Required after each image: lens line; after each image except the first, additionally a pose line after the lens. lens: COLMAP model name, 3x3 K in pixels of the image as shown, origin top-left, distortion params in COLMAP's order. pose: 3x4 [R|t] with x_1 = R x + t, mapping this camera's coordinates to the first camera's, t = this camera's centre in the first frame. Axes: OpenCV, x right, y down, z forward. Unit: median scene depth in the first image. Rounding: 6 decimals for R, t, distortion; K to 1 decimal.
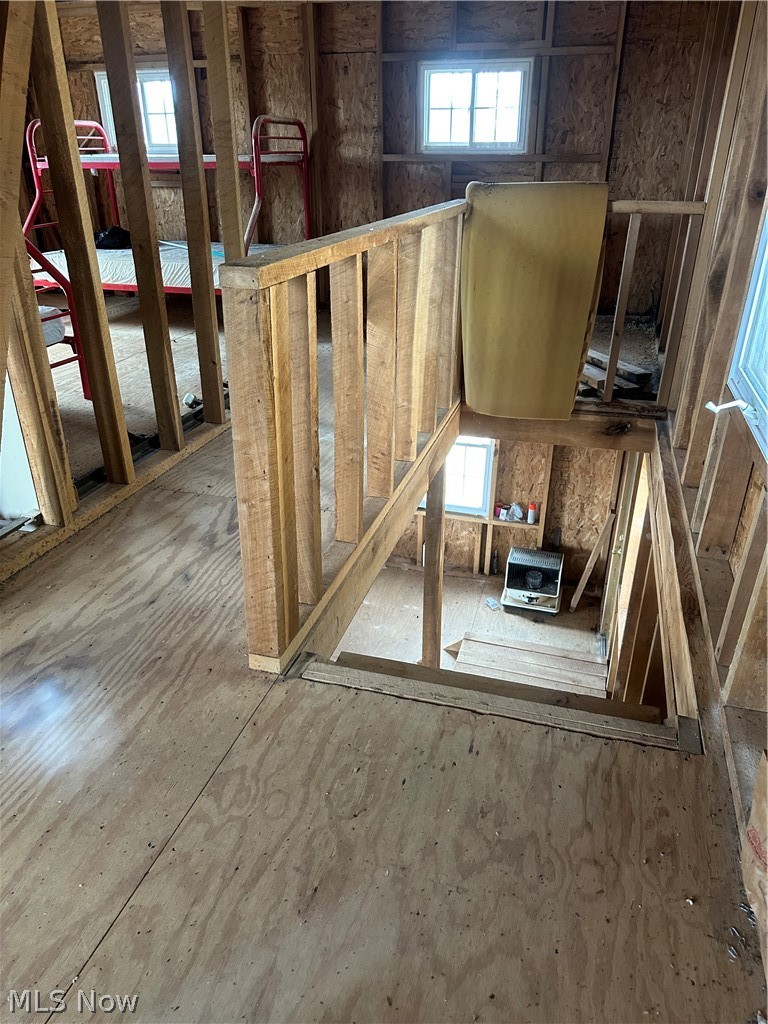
lens RADIAL K [[711.9, 0, 384.0], [0, 711.9, 512.0], [0, 0, 1]] dist [-0.000272, -0.002303]
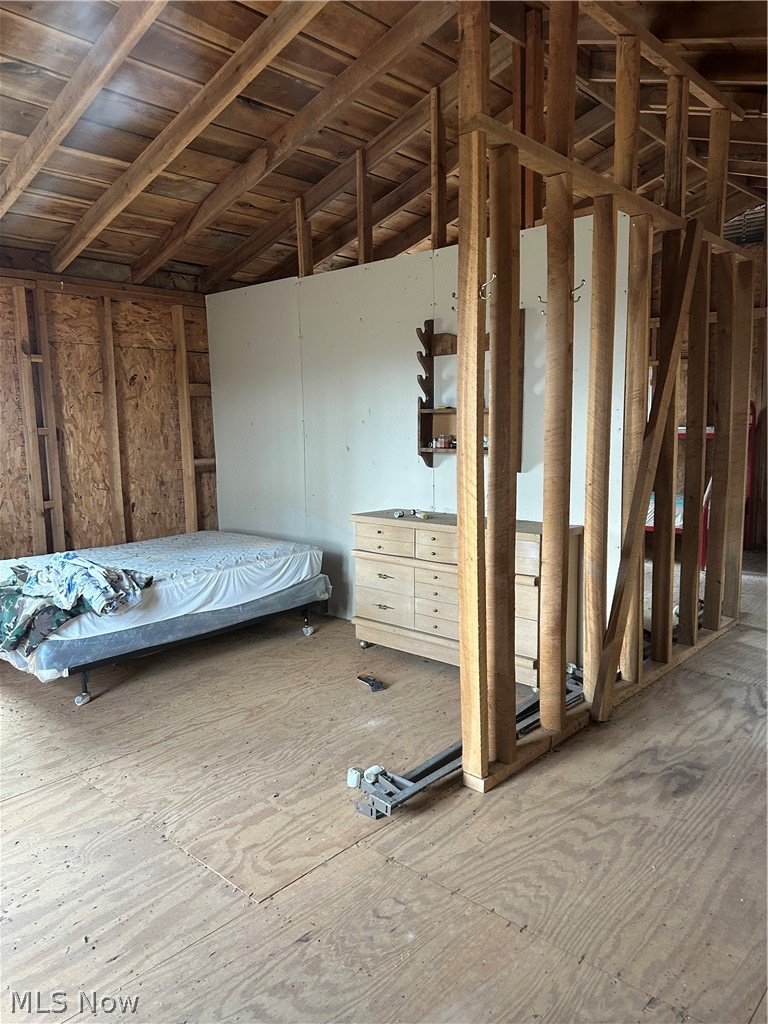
lens RADIAL K [[711.9, 0, 384.0], [0, 711.9, 512.0], [0, 0, 1]] dist [-0.000272, -0.002303]
pose [[0.892995, 0.039075, -0.448368, -0.283067], [-0.178494, 0.945276, -0.273119, 0.179426], [0.413159, 0.323924, 0.851101, -0.539699]]
